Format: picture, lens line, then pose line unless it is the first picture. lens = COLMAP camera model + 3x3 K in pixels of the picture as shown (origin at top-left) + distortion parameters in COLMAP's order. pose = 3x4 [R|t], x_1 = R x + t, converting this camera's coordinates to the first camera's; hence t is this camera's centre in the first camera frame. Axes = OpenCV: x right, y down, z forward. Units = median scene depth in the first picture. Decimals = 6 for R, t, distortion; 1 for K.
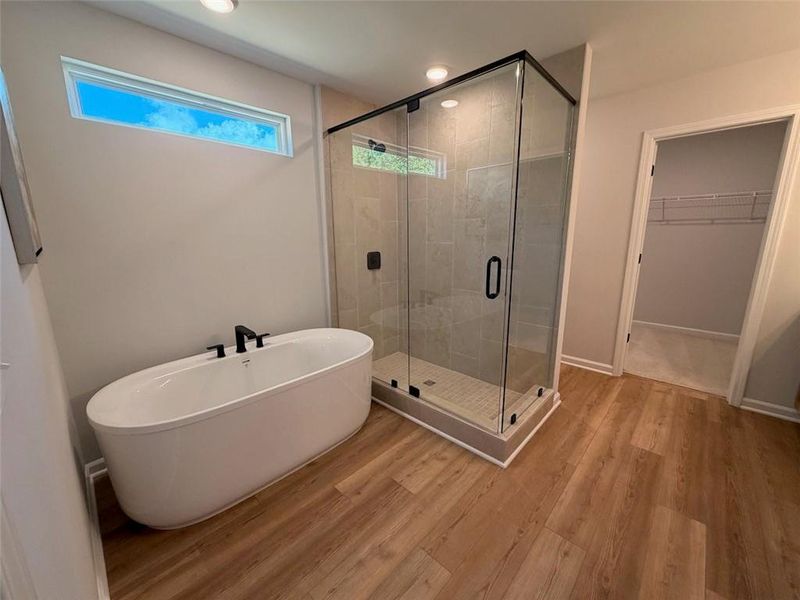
lens RADIAL K [[322.3, 0, 400.0], [0, 322.3, 300.0], [0, 0, 1]] dist [0.000149, 0.000176]
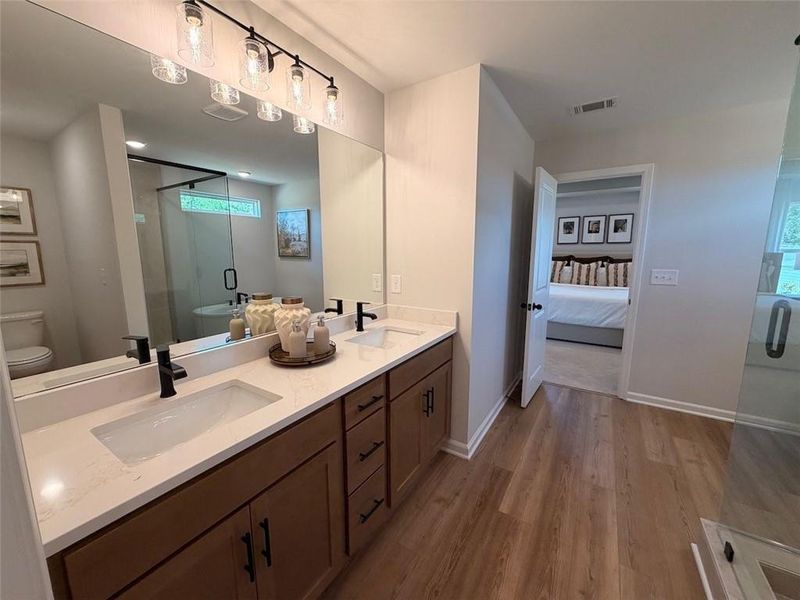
lens RADIAL K [[322.3, 0, 400.0], [0, 322.3, 300.0], [0, 0, 1]] dist [0.000149, 0.000176]
pose [[-0.982094, 0.041130, -0.183845, 1.378912], [-0.026478, 0.936055, 0.350857, -0.400991], [0.186520, 0.349443, -0.918205, 1.618711]]
